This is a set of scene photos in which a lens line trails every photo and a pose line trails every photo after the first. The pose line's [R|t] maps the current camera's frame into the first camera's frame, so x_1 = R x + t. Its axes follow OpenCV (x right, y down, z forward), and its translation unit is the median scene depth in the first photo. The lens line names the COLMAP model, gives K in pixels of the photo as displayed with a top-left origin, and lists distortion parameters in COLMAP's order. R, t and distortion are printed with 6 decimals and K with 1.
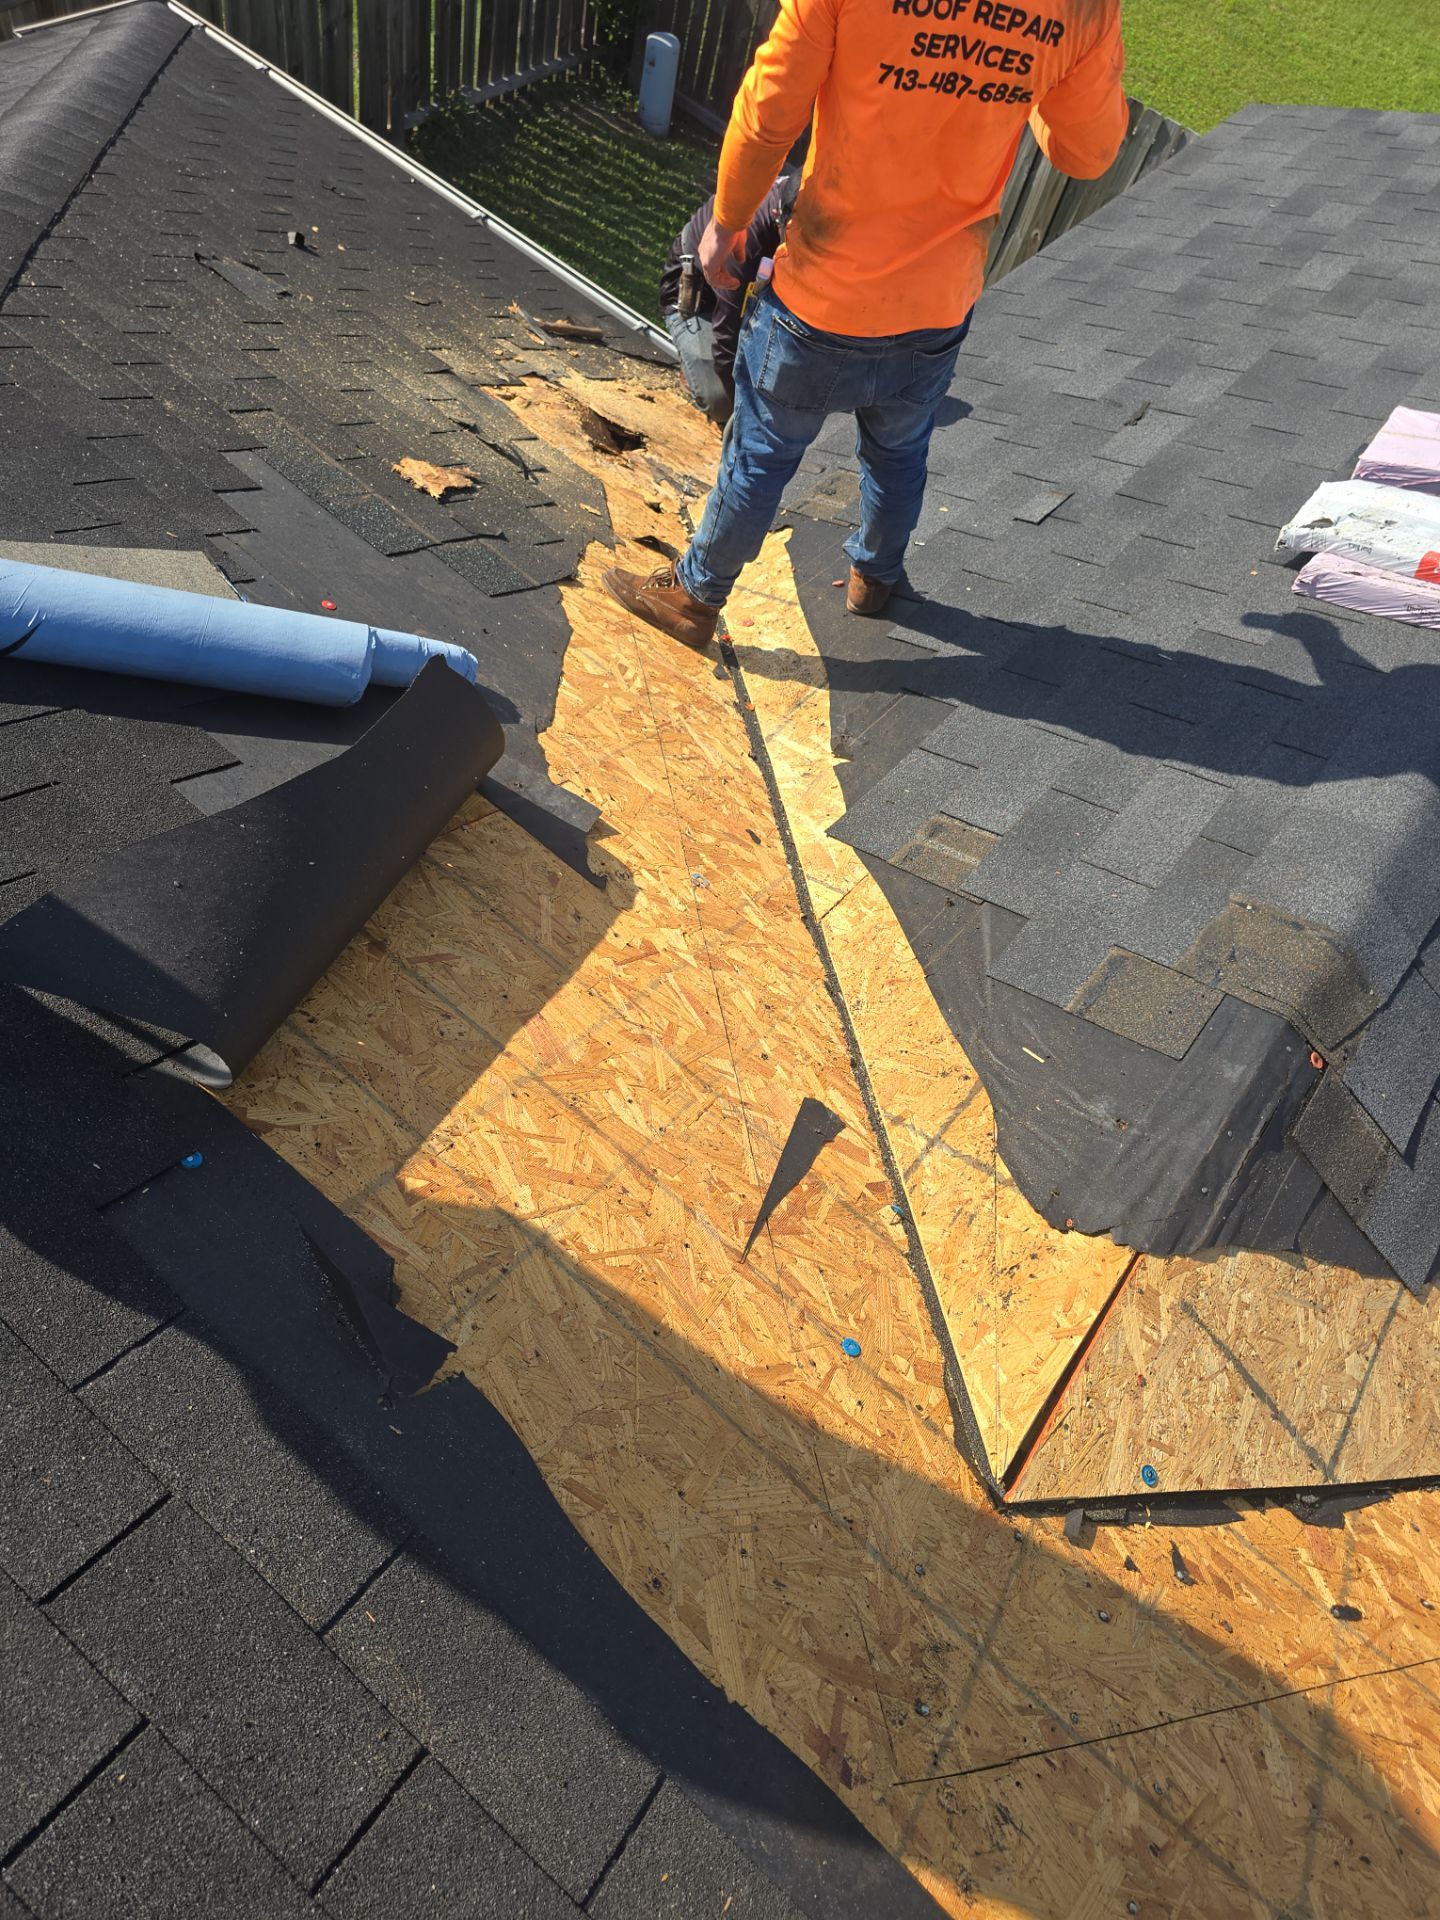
lens RADIAL K [[1294.5, 0, 722.5], [0, 1294.5, 968.0], [0, 0, 1]] dist [0.057859, -0.059160]
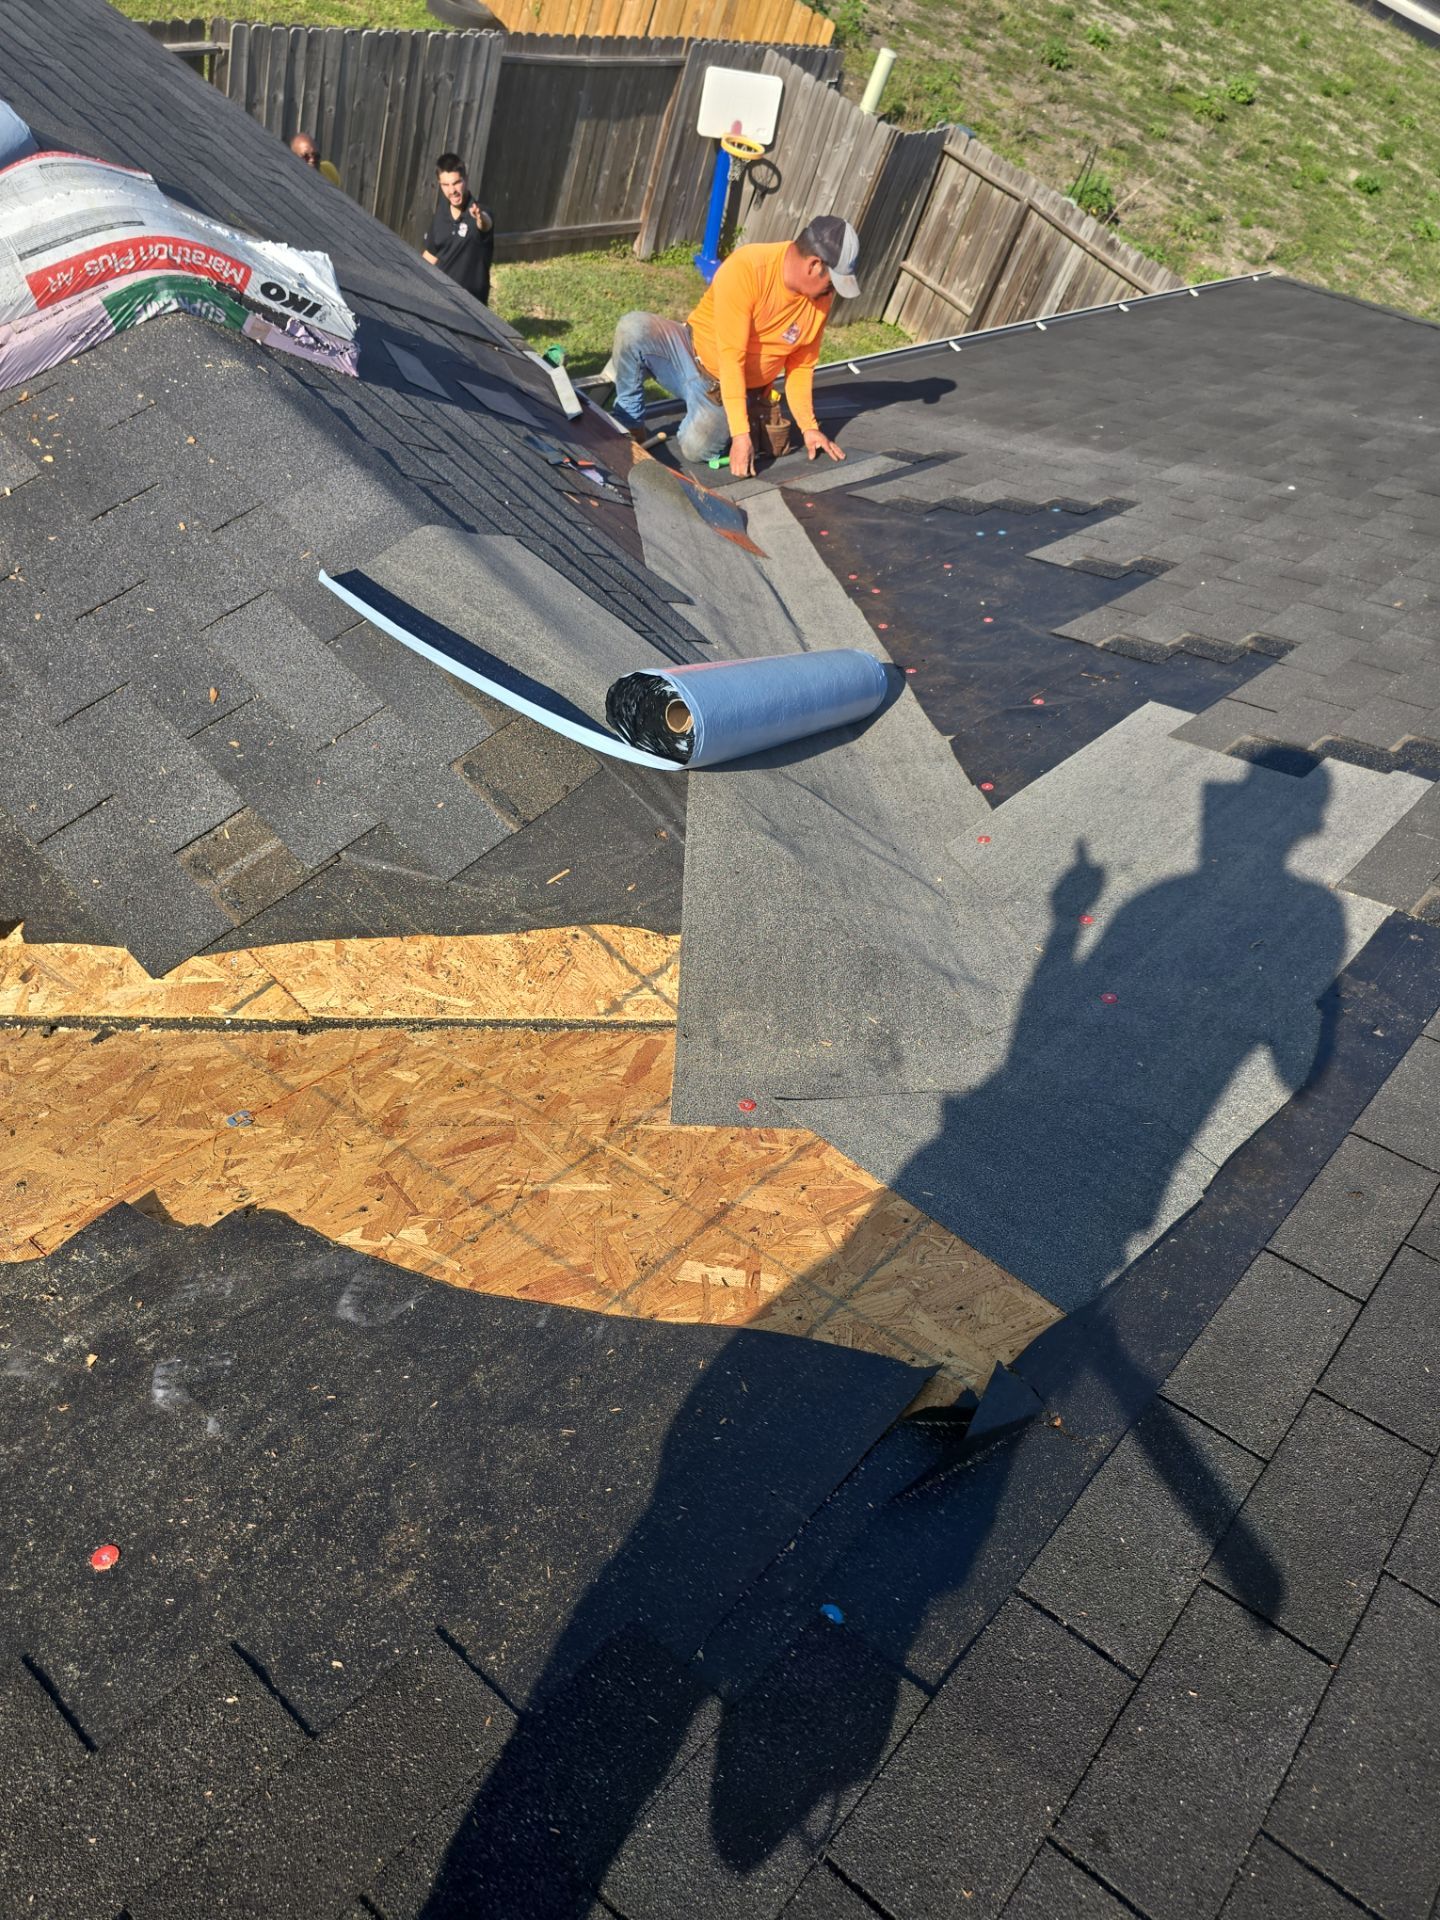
lens RADIAL K [[1294.5, 0, 750.7], [0, 1294.5, 985.2], [0, 0, 1]] dist [0.057859, -0.059160]
pose [[0.143531, -0.860161, 0.489410, -0.171814], [0.660263, 0.451608, 0.600086, -0.221150], [-0.737192, 0.237008, 0.632752, 0.133572]]
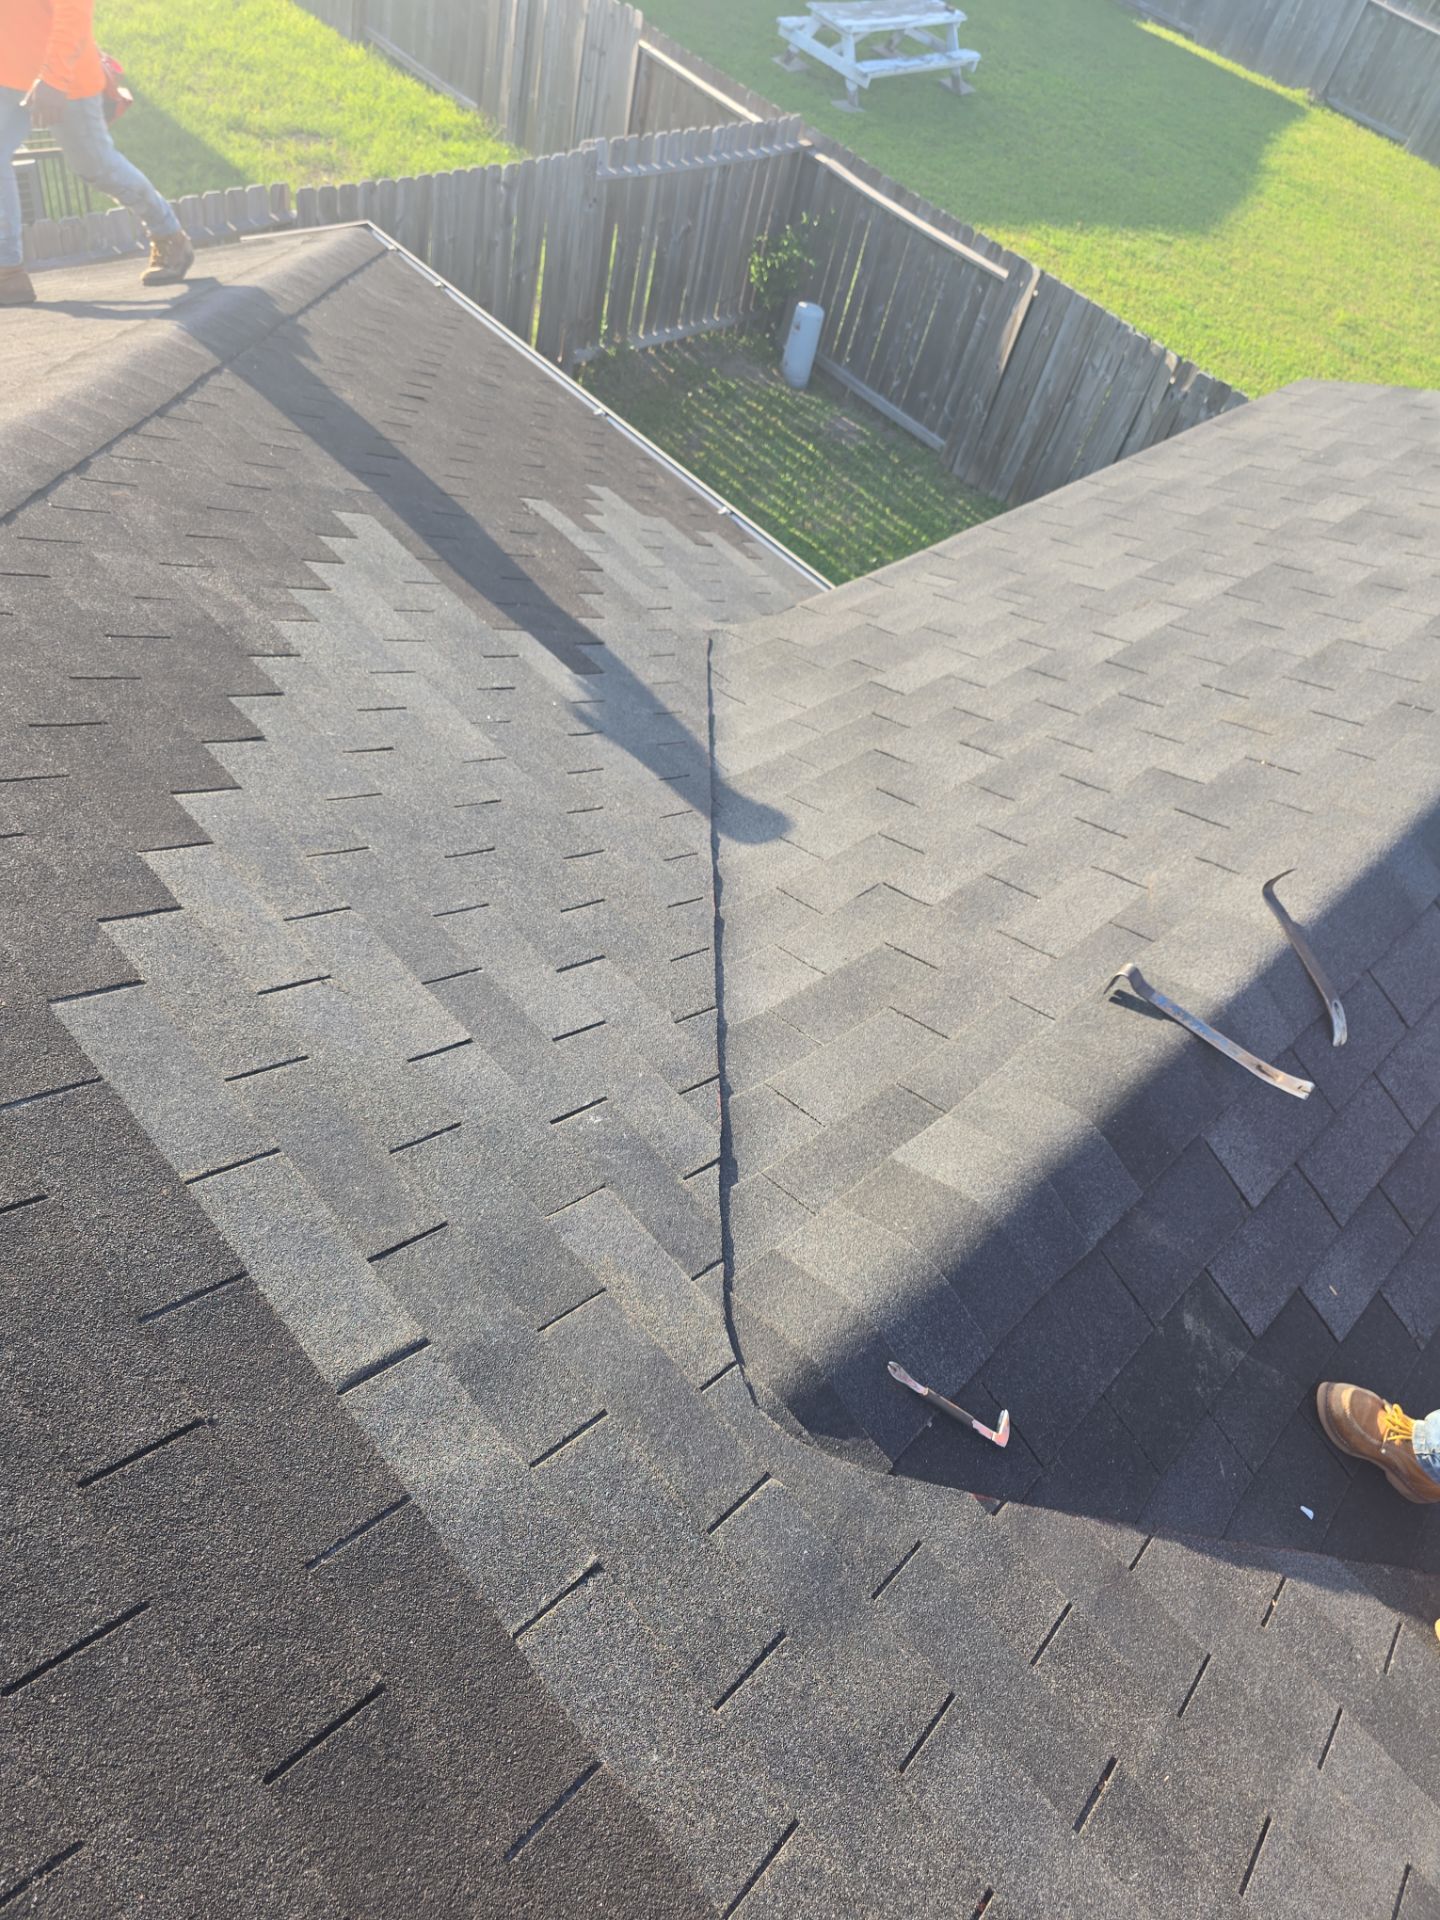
lens RADIAL K [[1294.5, 0, 711.0], [0, 1294.5, 955.4], [0, 0, 1]] dist [0.057859, -0.059160]
pose [[0.990383, 0.112248, -0.080881, 0.076370], [-0.124044, 0.979328, -0.159779, 0.086914], [0.061274, 0.168275, 0.983834, -0.057716]]
